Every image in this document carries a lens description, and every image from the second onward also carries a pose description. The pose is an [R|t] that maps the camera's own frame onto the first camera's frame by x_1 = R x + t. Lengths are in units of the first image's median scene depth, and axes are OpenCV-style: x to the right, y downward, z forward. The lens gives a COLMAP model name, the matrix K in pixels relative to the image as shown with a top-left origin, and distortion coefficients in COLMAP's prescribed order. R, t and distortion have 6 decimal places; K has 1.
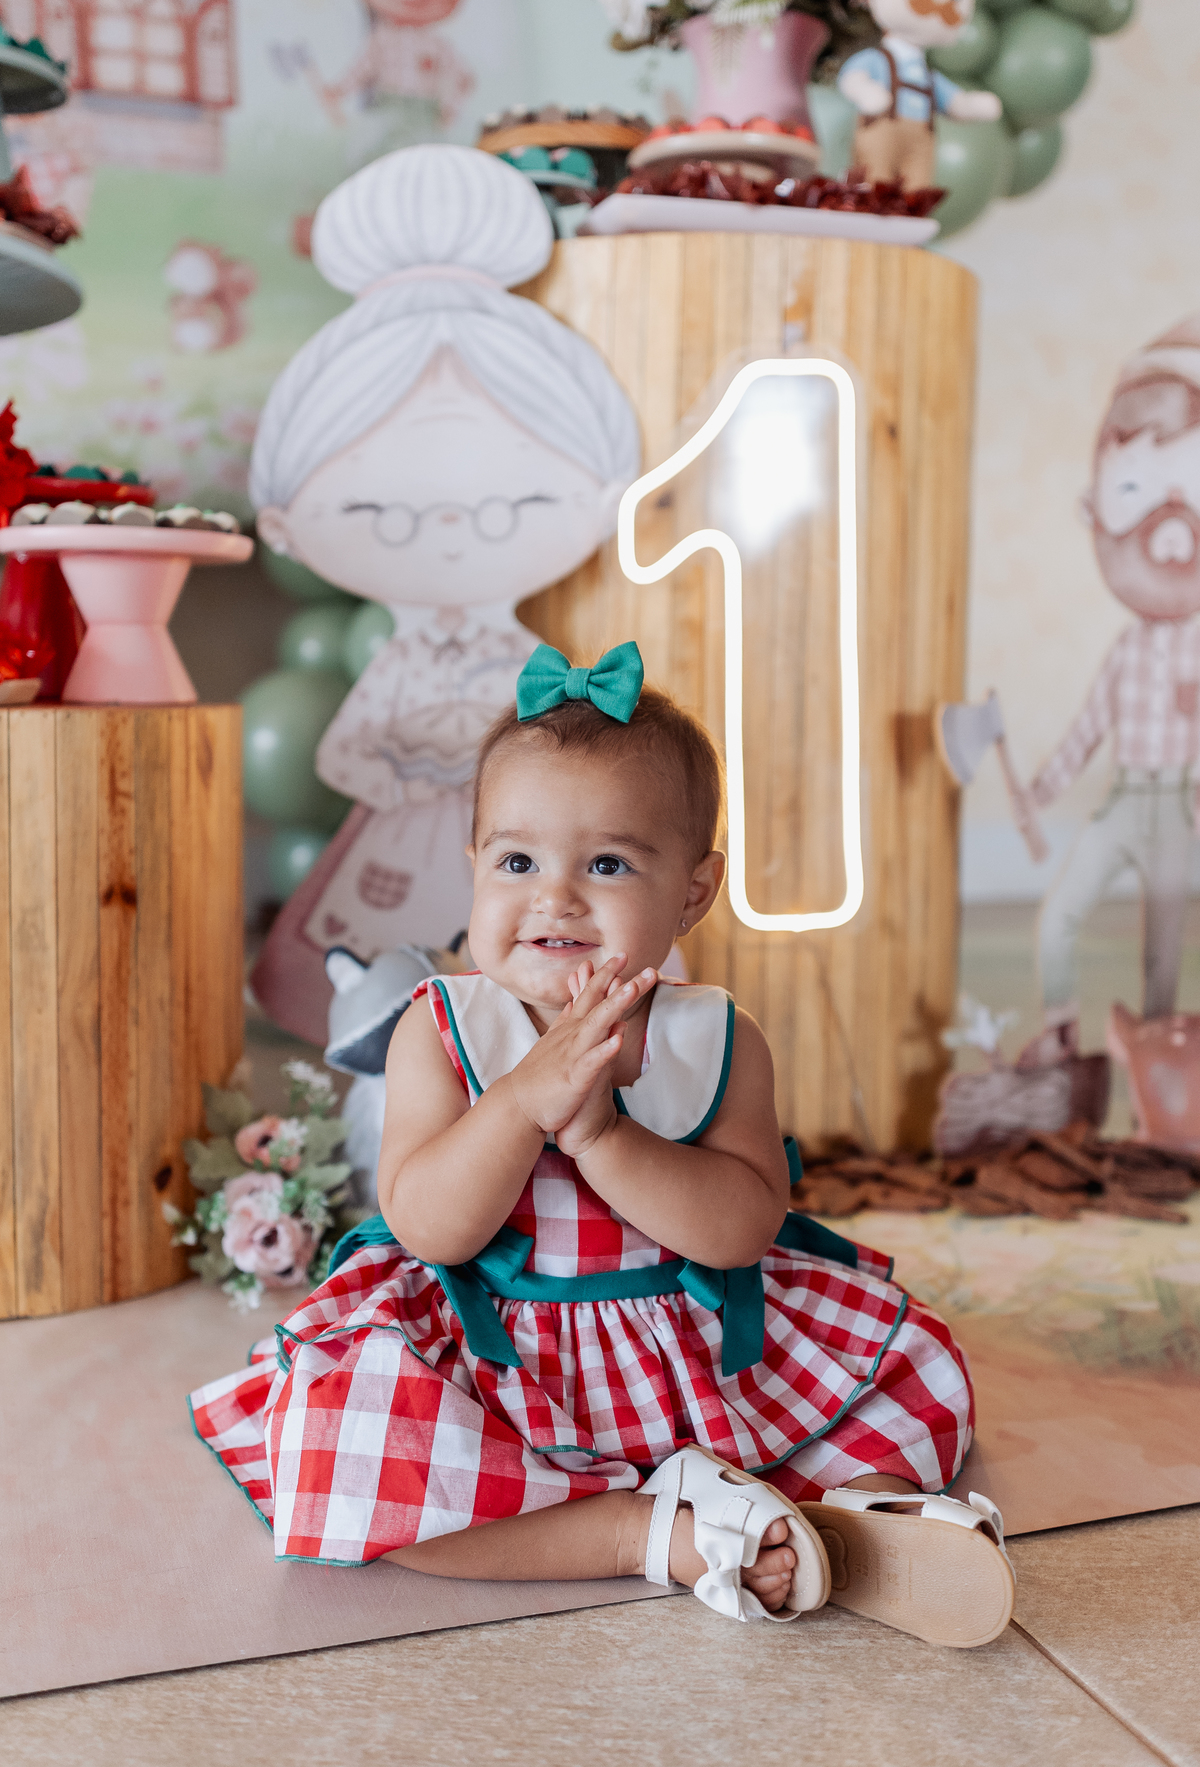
lens RADIAL K [[1848.4, 0, 561.7], [0, 1848.4, 886.6], [0, 0, 1]] dist [0.006701, 0.000000]
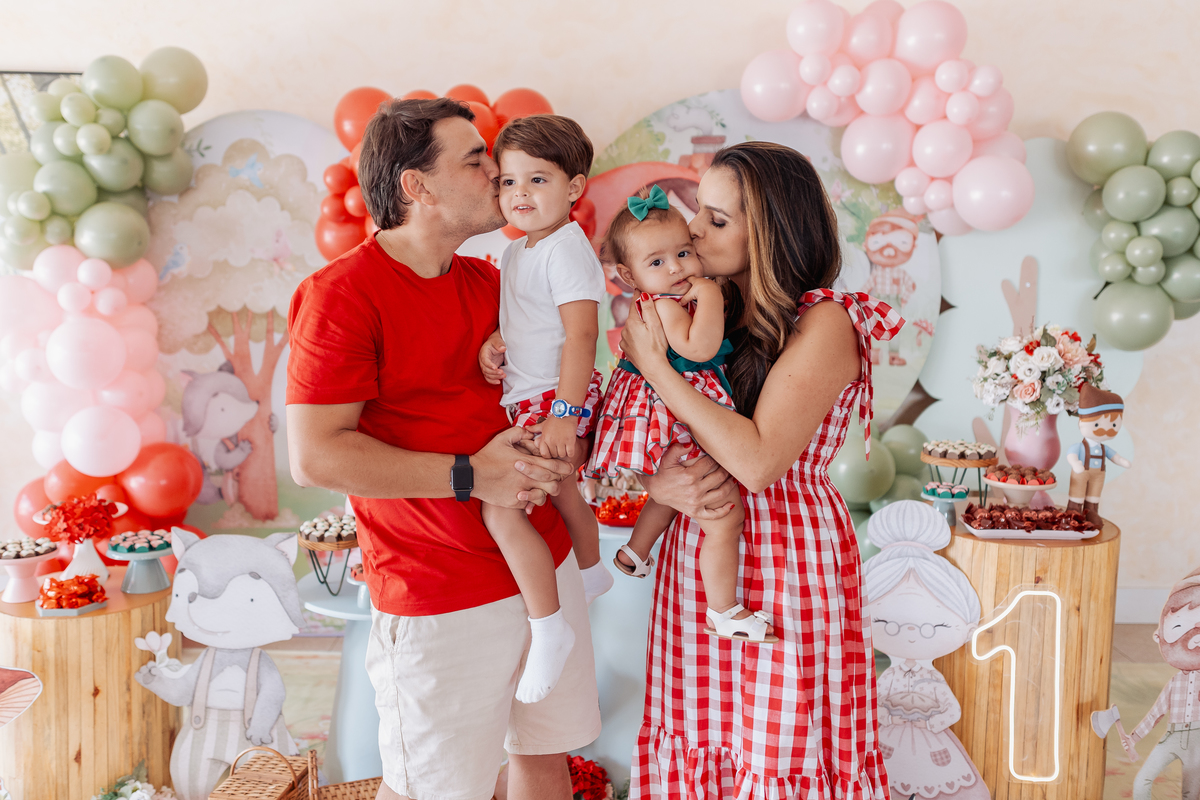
lens RADIAL K [[1033.6, 0, 575.2], [0, 1033.6, 379.9], [0, 0, 1]] dist [-0.005136, 0.009365]
pose [[0.943962, 0.035841, -0.328101, -0.039764], [-0.038554, 0.999255, -0.001765, -0.572897], [0.327794, 0.014316, 0.944641, -0.748211]]
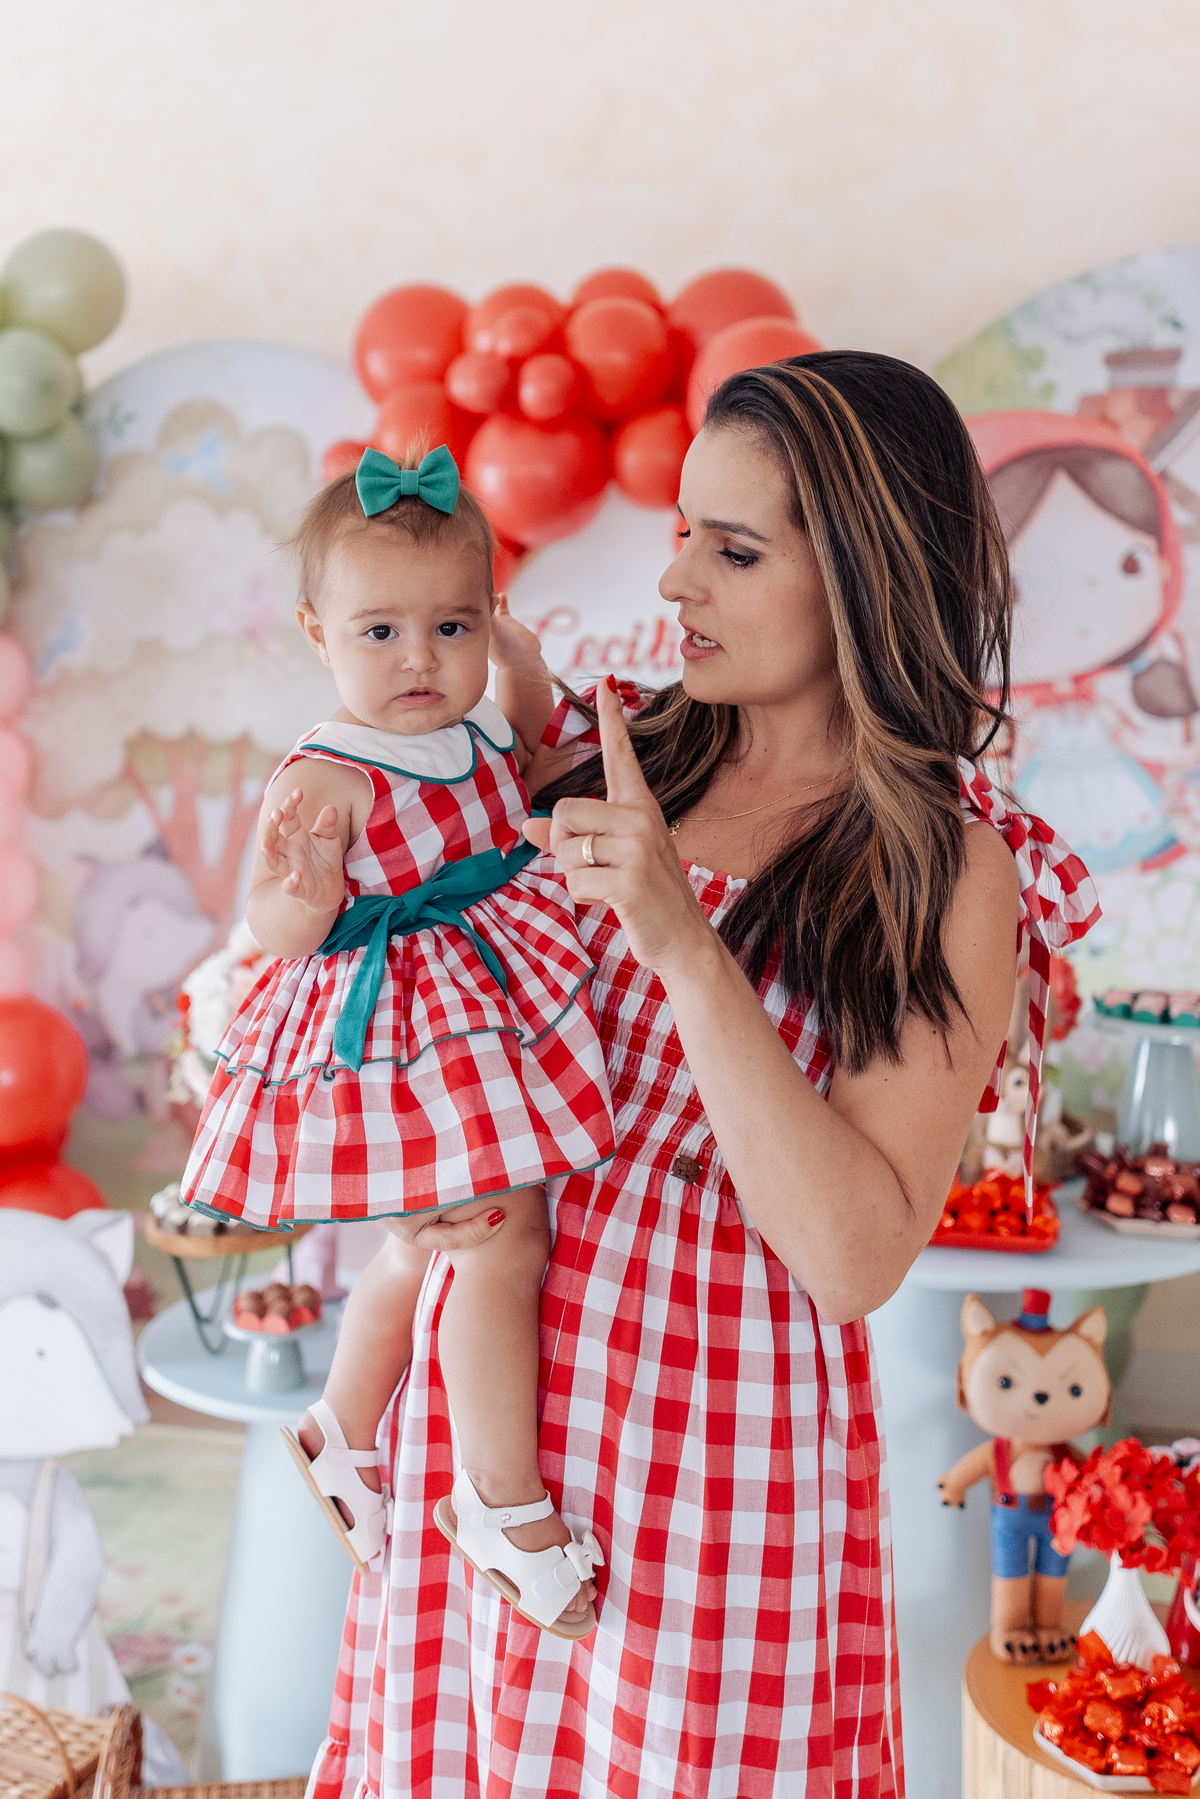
lens RADIAL K [[1982.2, 0, 573.4], [0, 1982.2, 728.6], [0, 0, 1]] dist [0.001365, 0.000000]
pose [[0.841343, 0.010088, -0.540408, 0.076205], [-0.051220, 0.996814, -0.061135, -0.600262], [0.538069, 0.079115, 0.839179, -0.414971]]
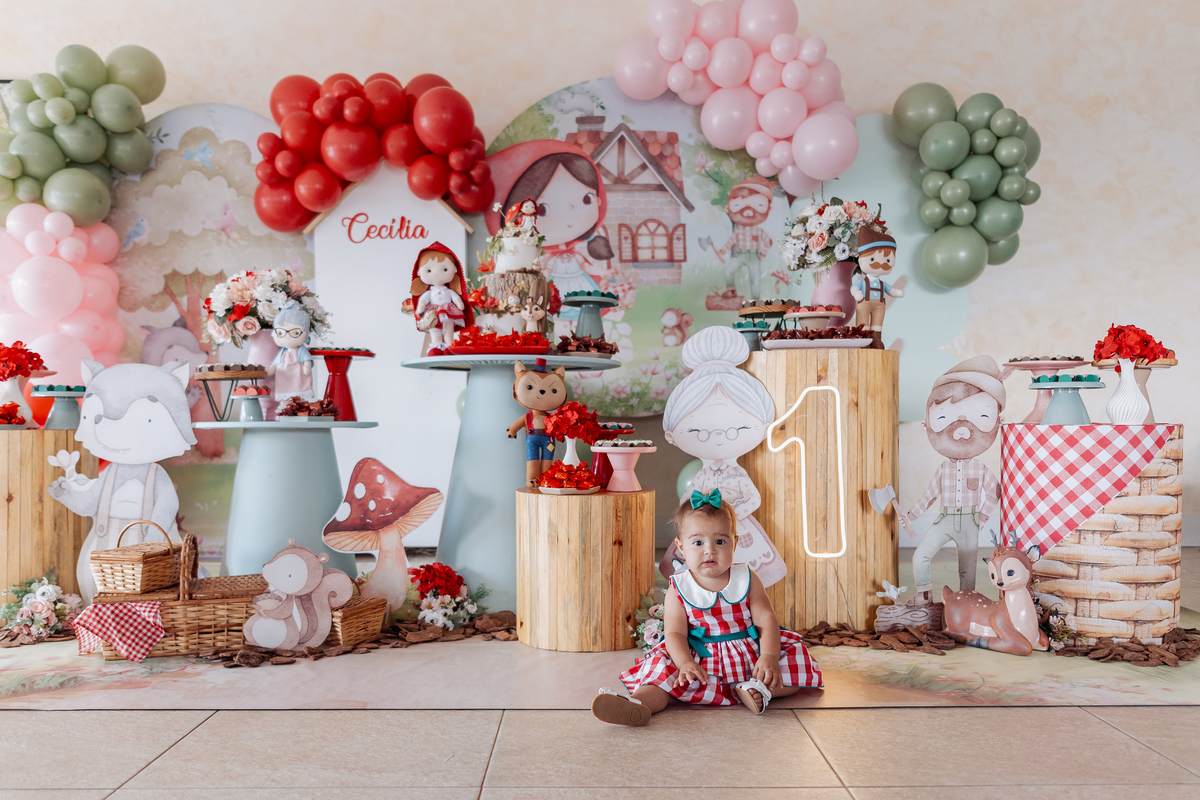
lens RADIAL K [[923.4, 0, 585.1], [0, 923.4, 444.3], [0, 0, 1]] dist [-0.010482, 0.013341]
pose [[0.944952, -0.004870, -0.327173, 0.264536], [-0.023091, 0.996404, -0.081524, -0.033728], [0.326393, 0.084591, 0.941441, -0.689235]]
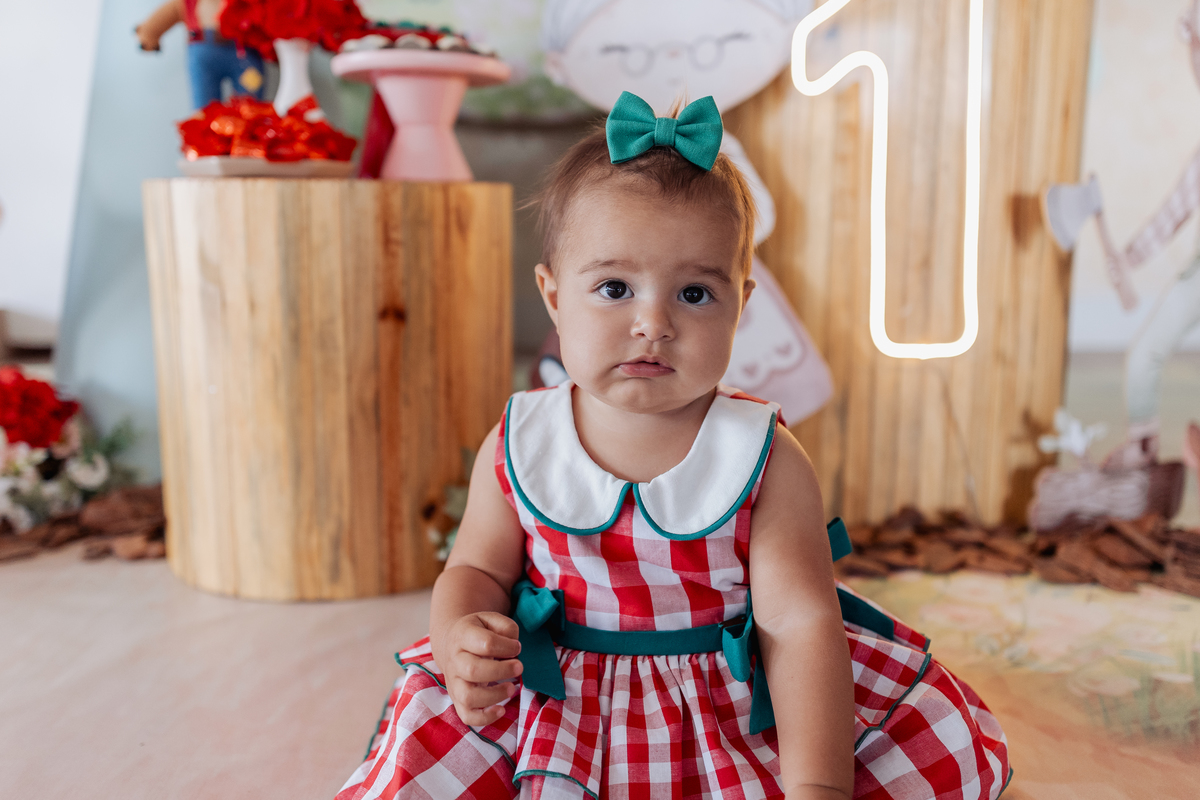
lens RADIAL K [[1033.6, 0, 597.5], [0, 1033.6, 390.1], [0, 0, 1]] dist [-0.005136, 0.009365]
pose [[0.963526, 0.041697, -0.264348, 0.100454], [-0.026658, 0.997829, 0.060226, 0.008930], [0.266285, -0.050982, 0.962545, 0.220856]]
